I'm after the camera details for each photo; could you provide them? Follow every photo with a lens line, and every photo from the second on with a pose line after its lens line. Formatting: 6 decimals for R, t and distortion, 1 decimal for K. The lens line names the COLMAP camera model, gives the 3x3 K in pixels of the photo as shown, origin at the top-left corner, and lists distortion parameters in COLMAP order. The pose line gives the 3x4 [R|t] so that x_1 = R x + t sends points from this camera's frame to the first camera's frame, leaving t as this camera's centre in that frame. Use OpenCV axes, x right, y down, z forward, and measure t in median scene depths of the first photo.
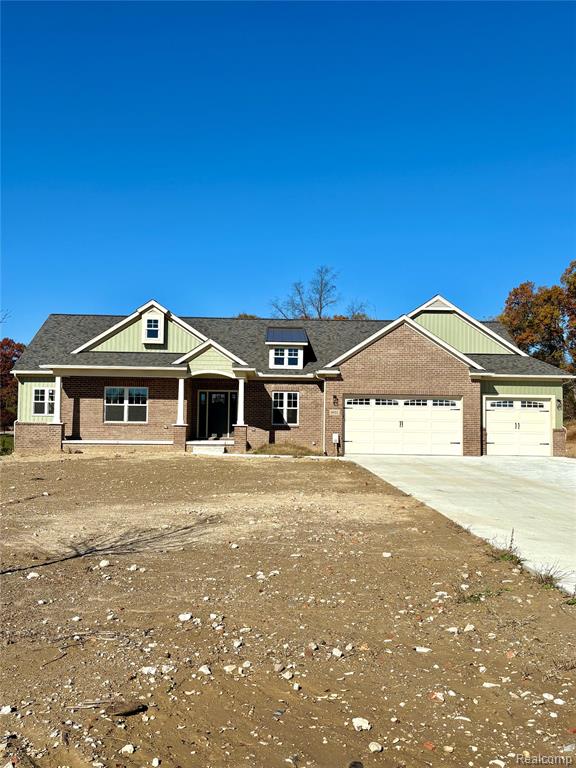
lens RADIAL K [[772.5, 0, 286.2], [0, 772.5, 388.6], [0, 0, 1]] dist [0.085547, 0.000000]
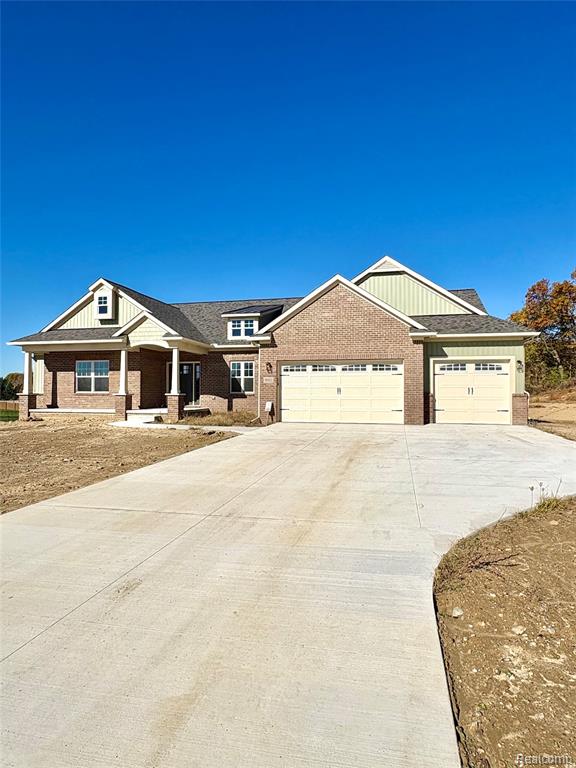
lens RADIAL K [[449.9, 0, 292.2], [0, 449.9, 379.2], [0, 0, 1]] dist [-0.009850, 0.005111]
pose [[0.969107, -0.019308, -0.245883, 0.226938], [0.023880, 0.999593, 0.015625, 0.021398], [0.245481, -0.021014, 0.969174, 0.448591]]
